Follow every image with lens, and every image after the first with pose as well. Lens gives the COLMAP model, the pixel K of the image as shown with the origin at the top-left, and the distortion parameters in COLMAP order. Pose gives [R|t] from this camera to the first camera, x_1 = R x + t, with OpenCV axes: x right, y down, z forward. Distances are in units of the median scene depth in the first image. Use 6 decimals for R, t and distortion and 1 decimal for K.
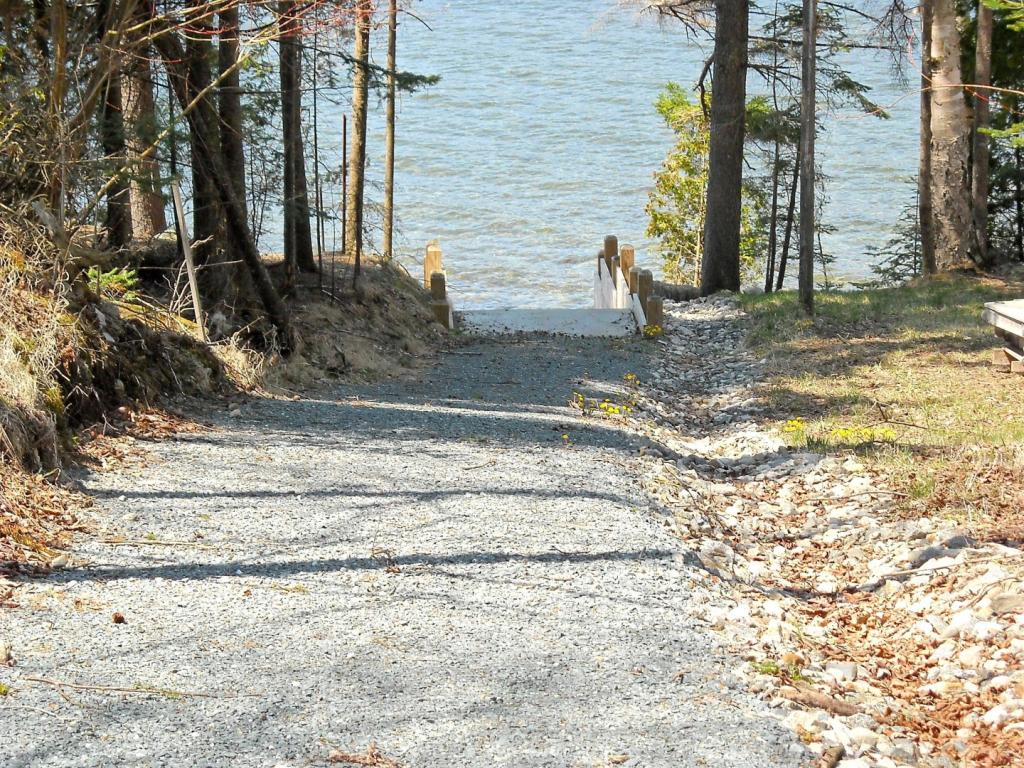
lens RADIAL K [[3128.4, 0, 510.5], [0, 3128.4, 384.2], [0, 0, 1]] dist [0.092879, 0.000000]
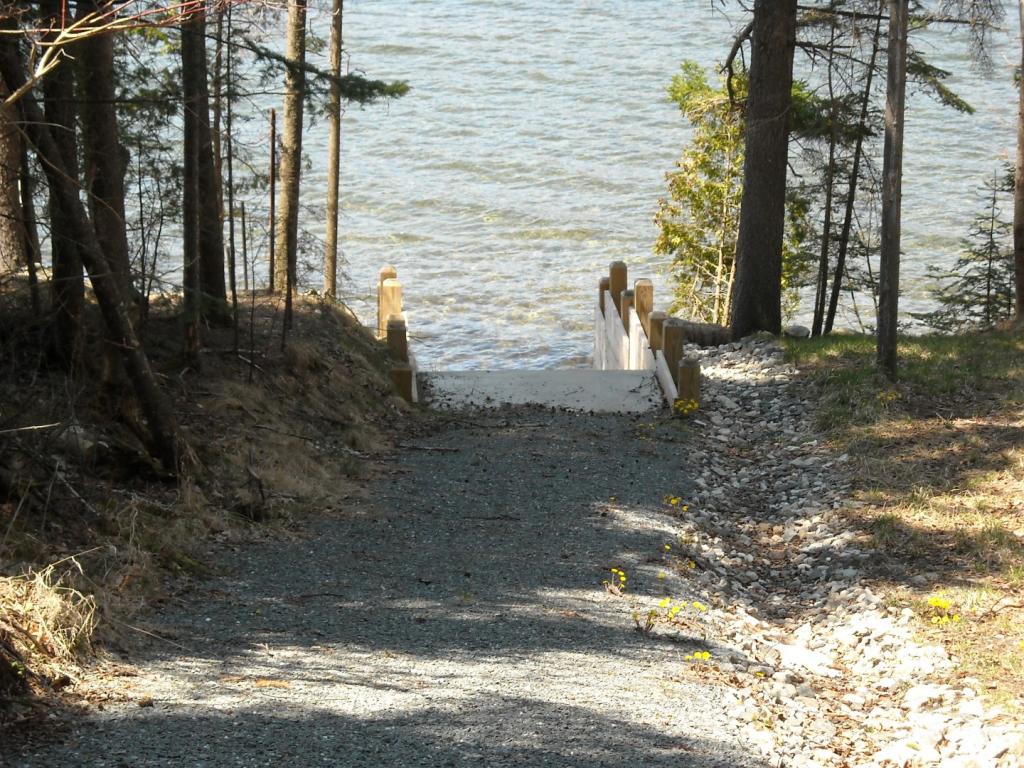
lens RADIAL K [[3128.4, 0, 513.7], [0, 3128.4, 383.8], [0, 0, 1]] dist [0.092879, 0.000000]
pose [[0.999827, 0.007172, 0.017191, -0.007873], [-0.007423, 0.999866, 0.014564, -0.031226], [-0.017084, -0.014689, 0.999746, 0.246292]]
